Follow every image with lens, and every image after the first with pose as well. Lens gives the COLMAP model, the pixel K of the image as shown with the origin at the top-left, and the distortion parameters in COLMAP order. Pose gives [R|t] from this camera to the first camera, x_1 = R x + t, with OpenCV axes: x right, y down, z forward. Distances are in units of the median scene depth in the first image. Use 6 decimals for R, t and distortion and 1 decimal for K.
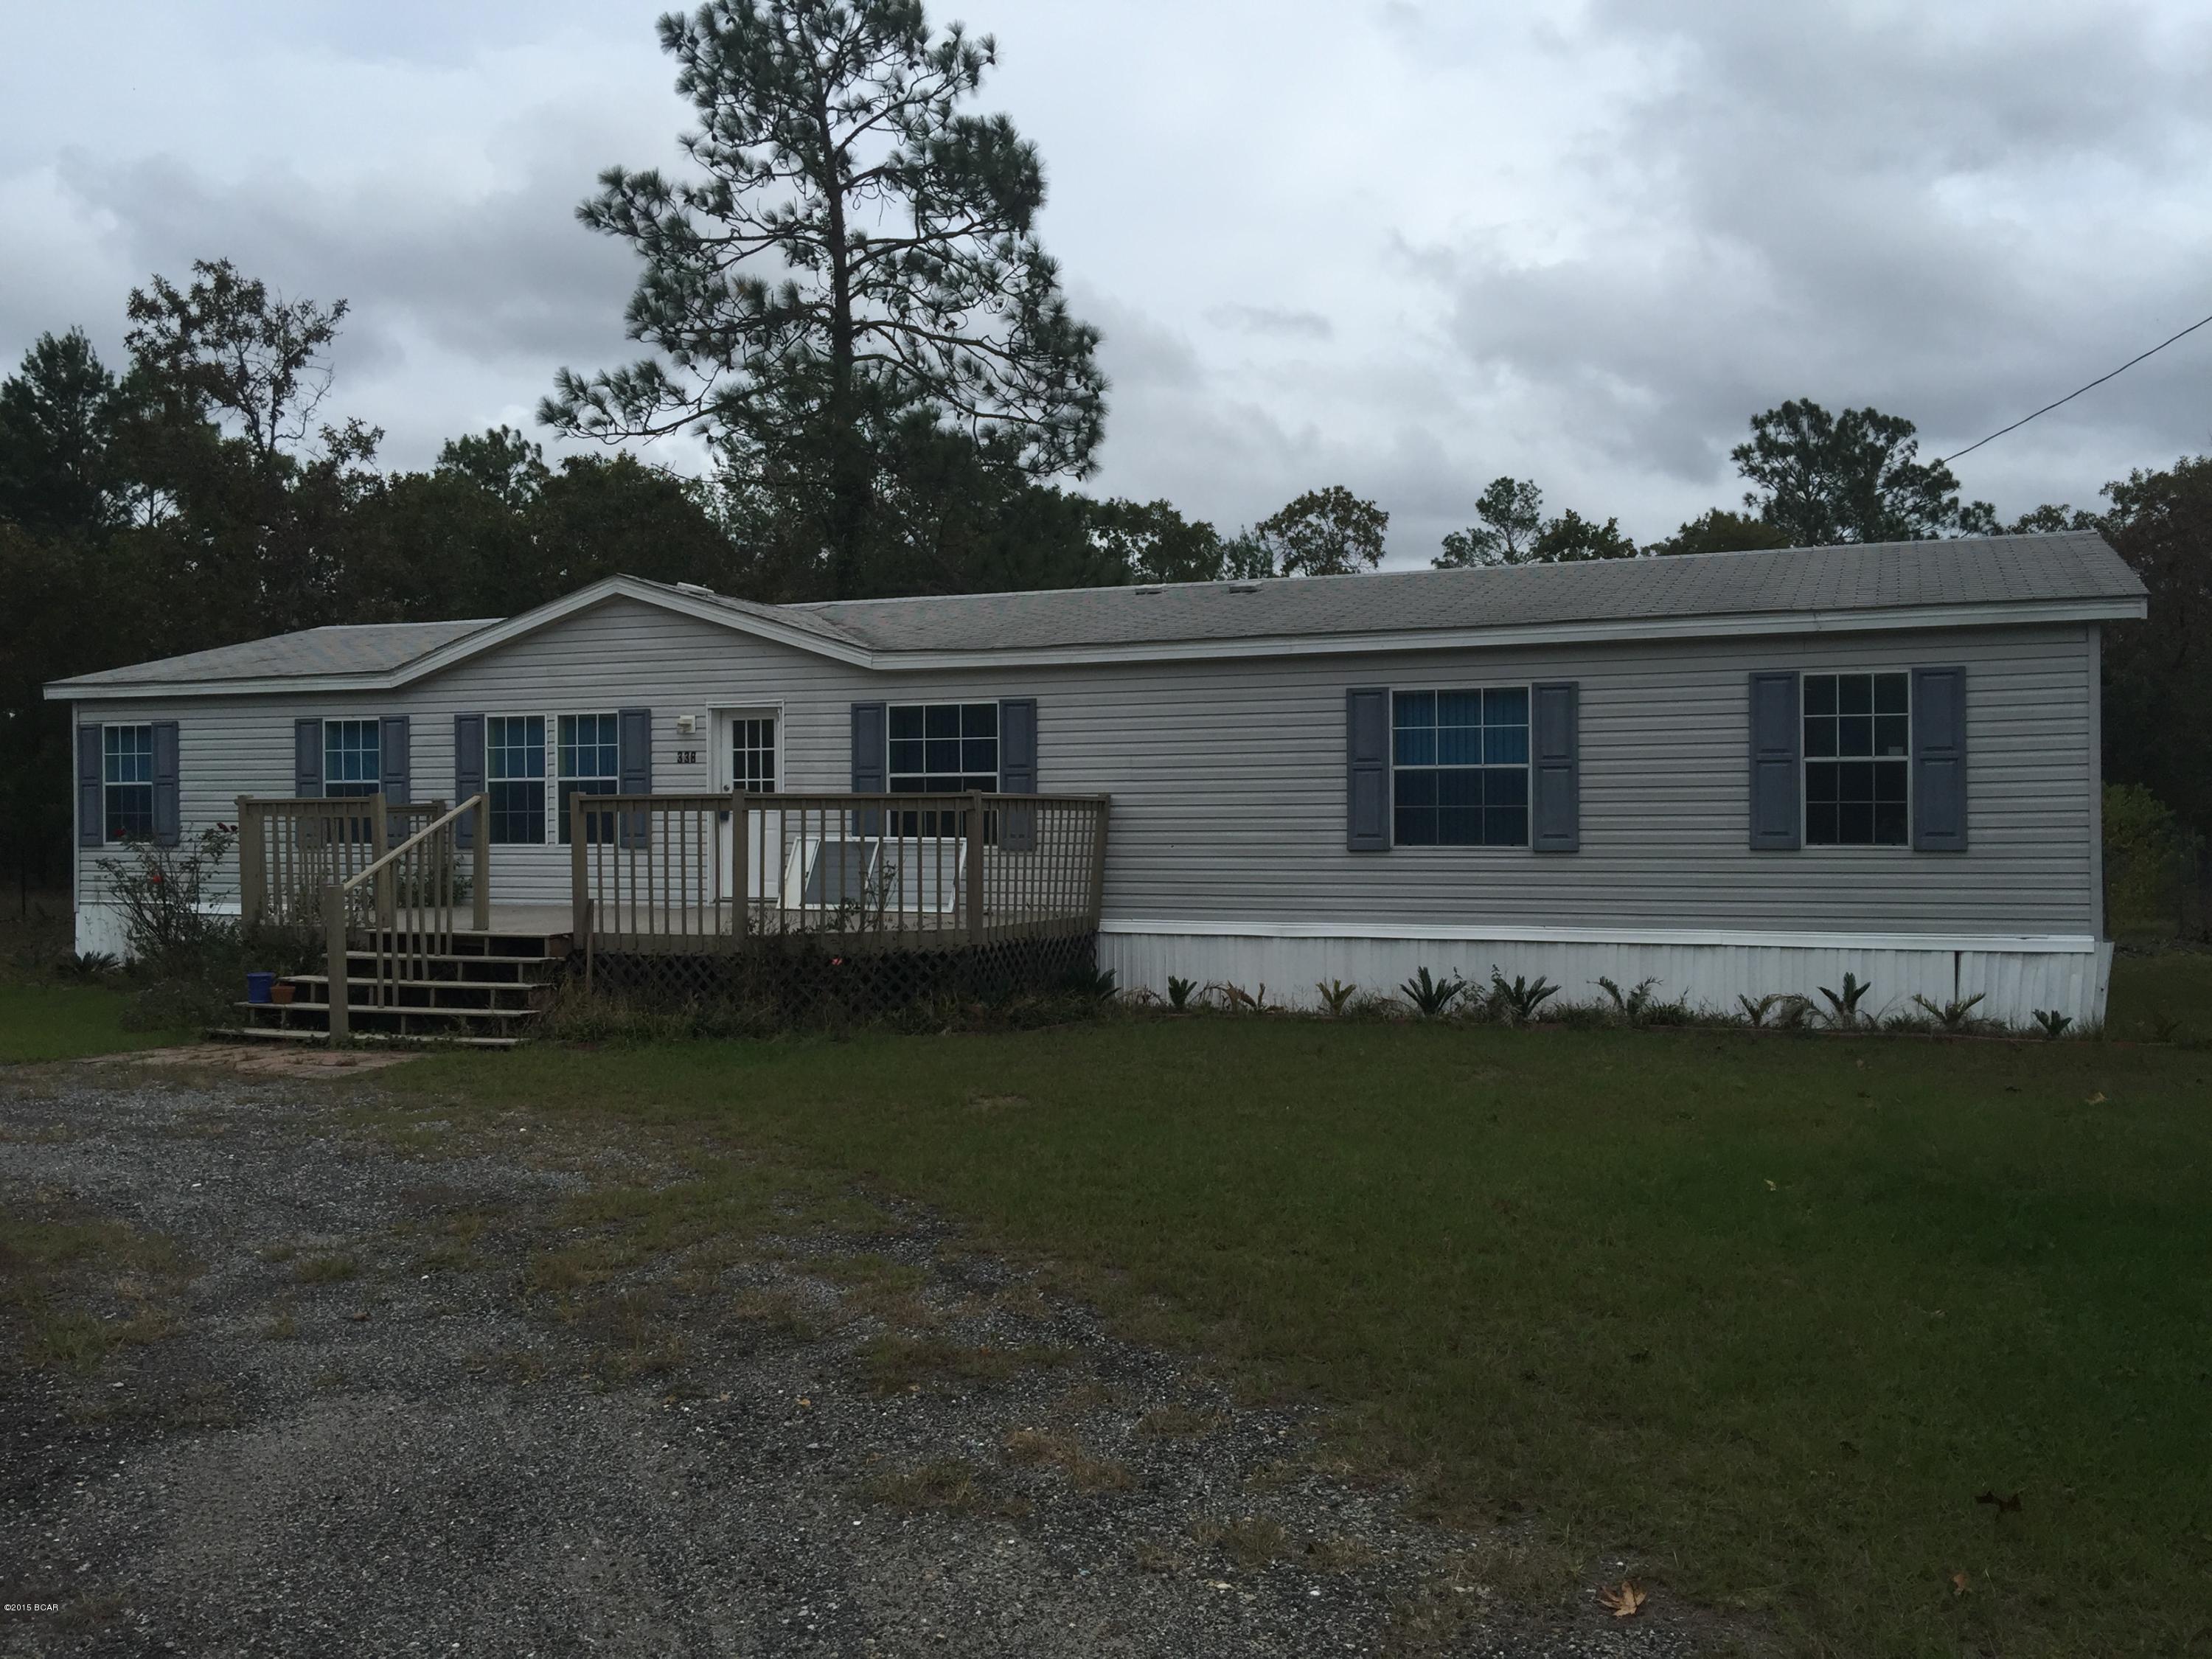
lens RADIAL K [[1857.7, 0, 1106.9], [0, 1857.7, 811.3], [0, 0, 1]] dist [0.082278, -0.128965]
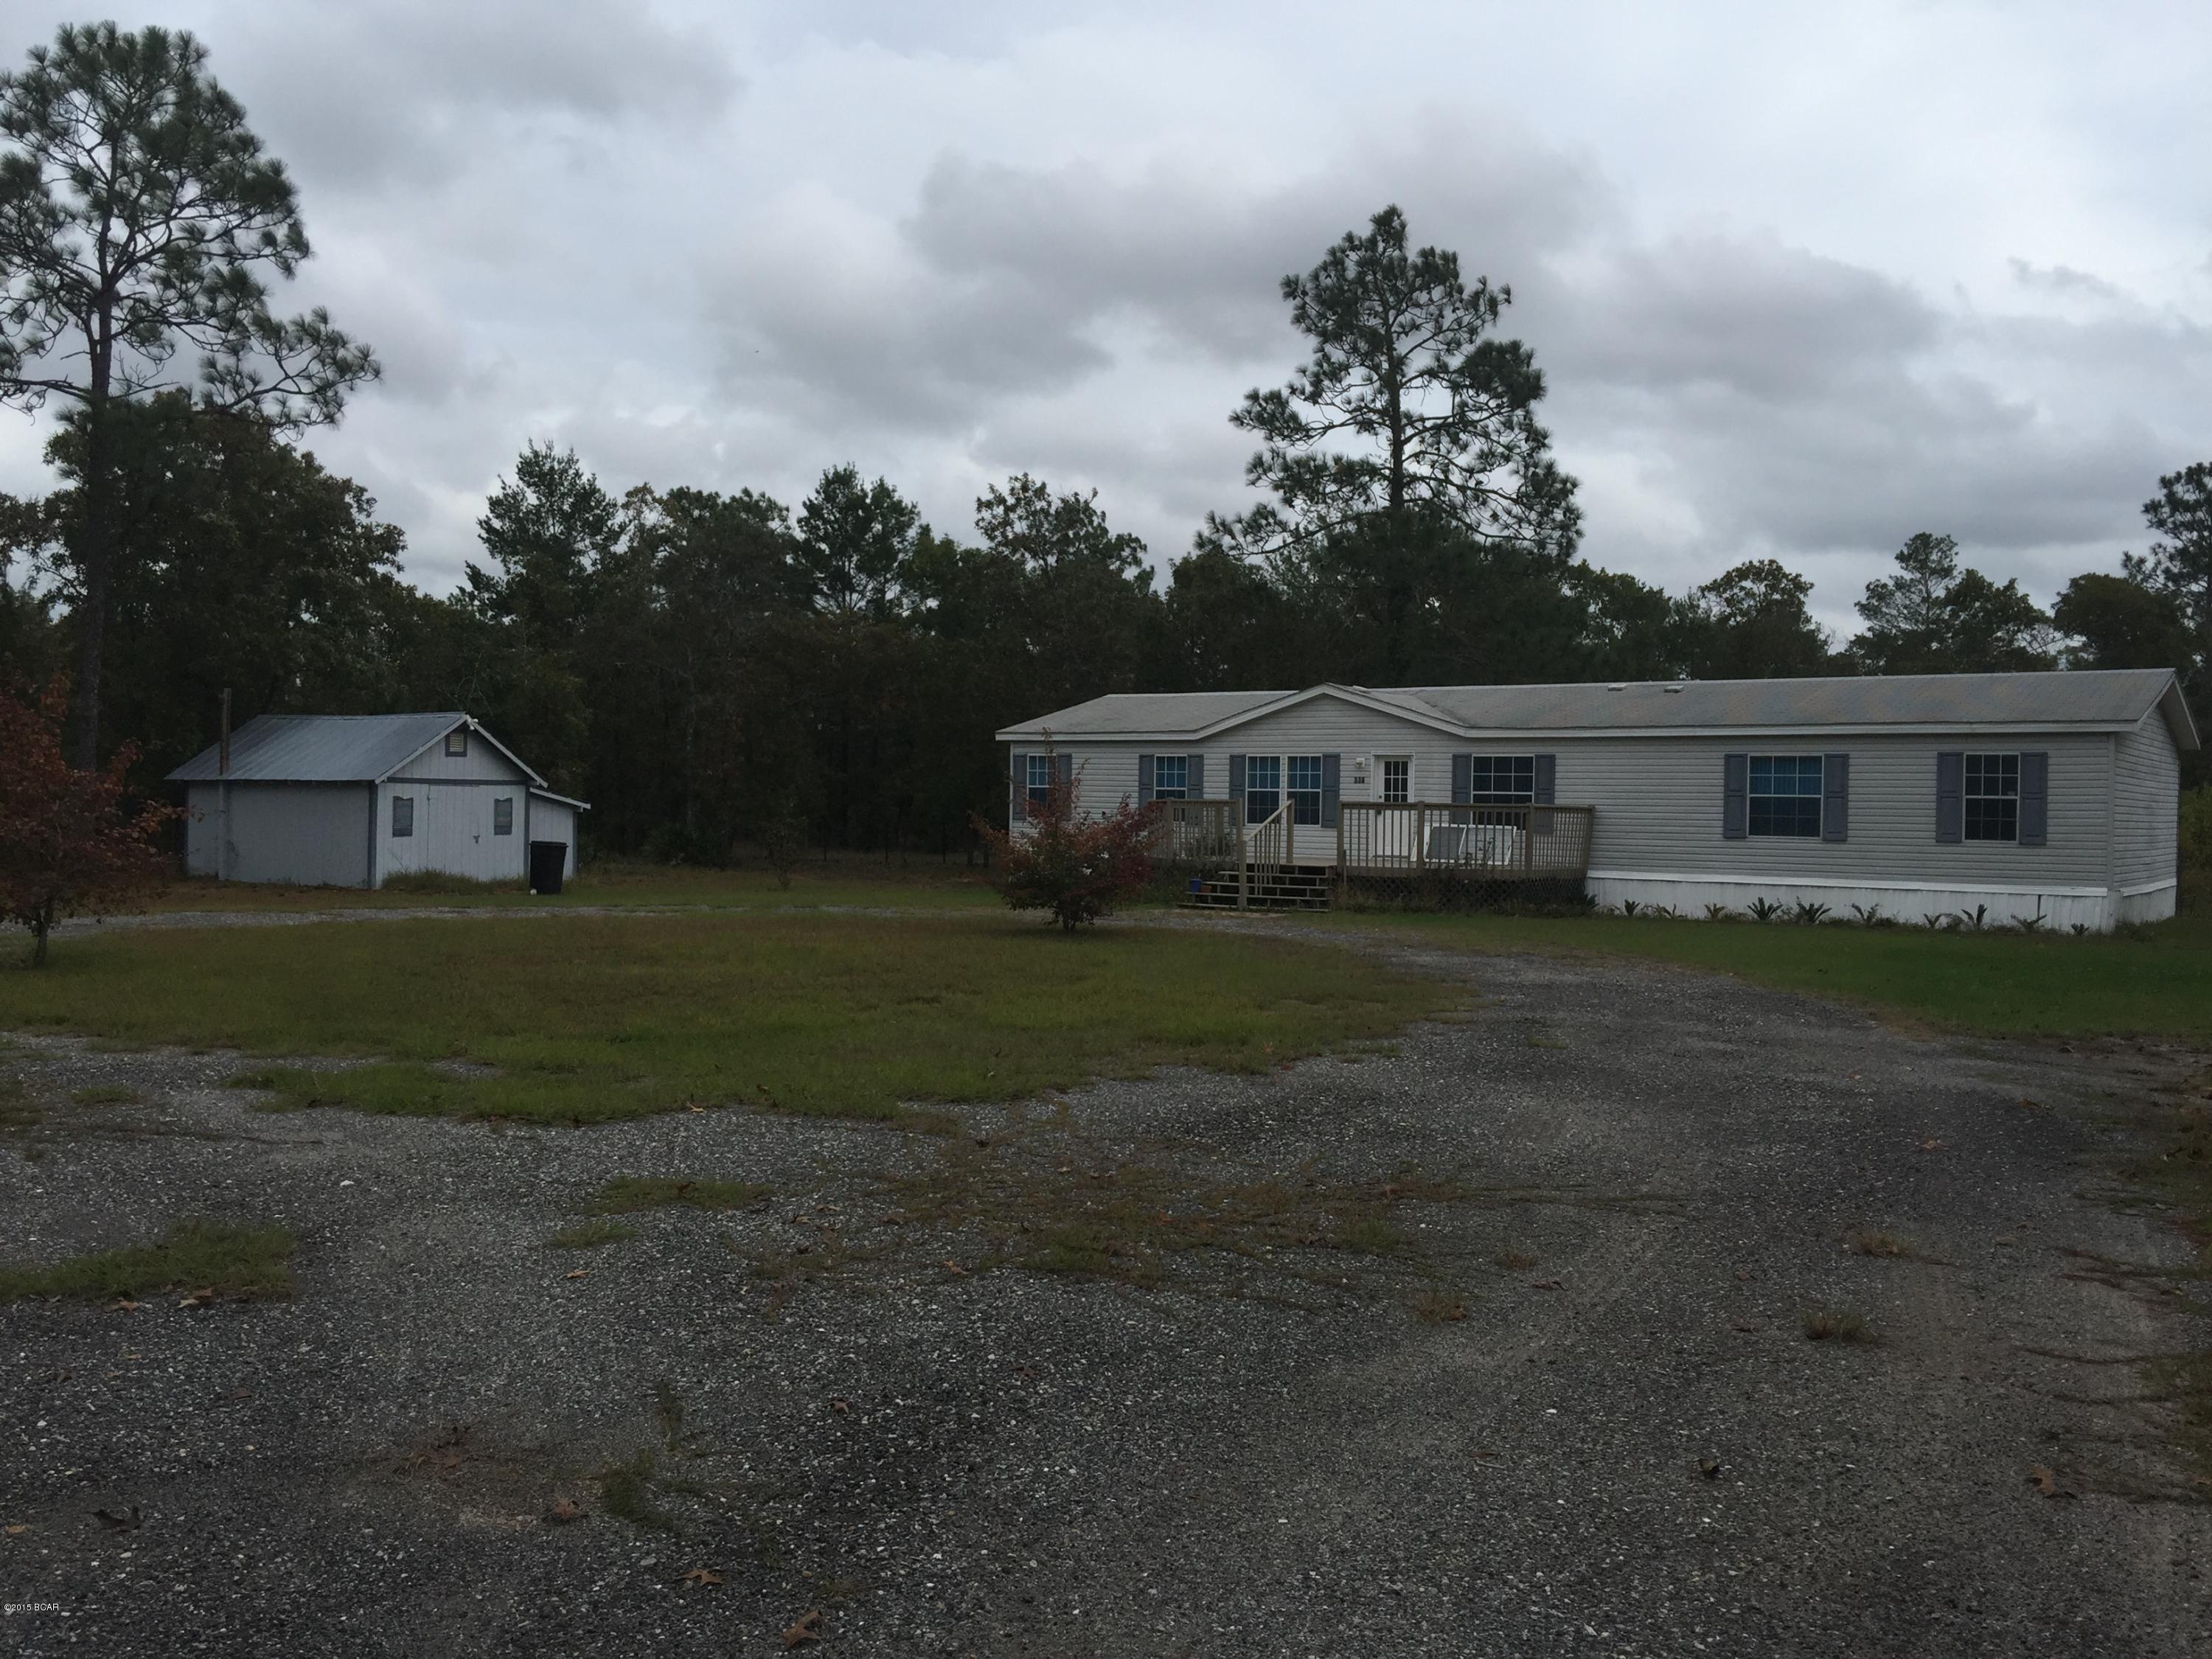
lens RADIAL K [[1857.7, 0, 1112.5], [0, 1857.7, 827.0], [0, 0, 1]] dist [0.082278, -0.128965]
pose [[0.975020, 0.024608, -0.220748, -0.057262], [-0.021771, 0.999646, 0.015275, -0.005479], [0.221046, -0.010088, 0.975211, -0.979389]]
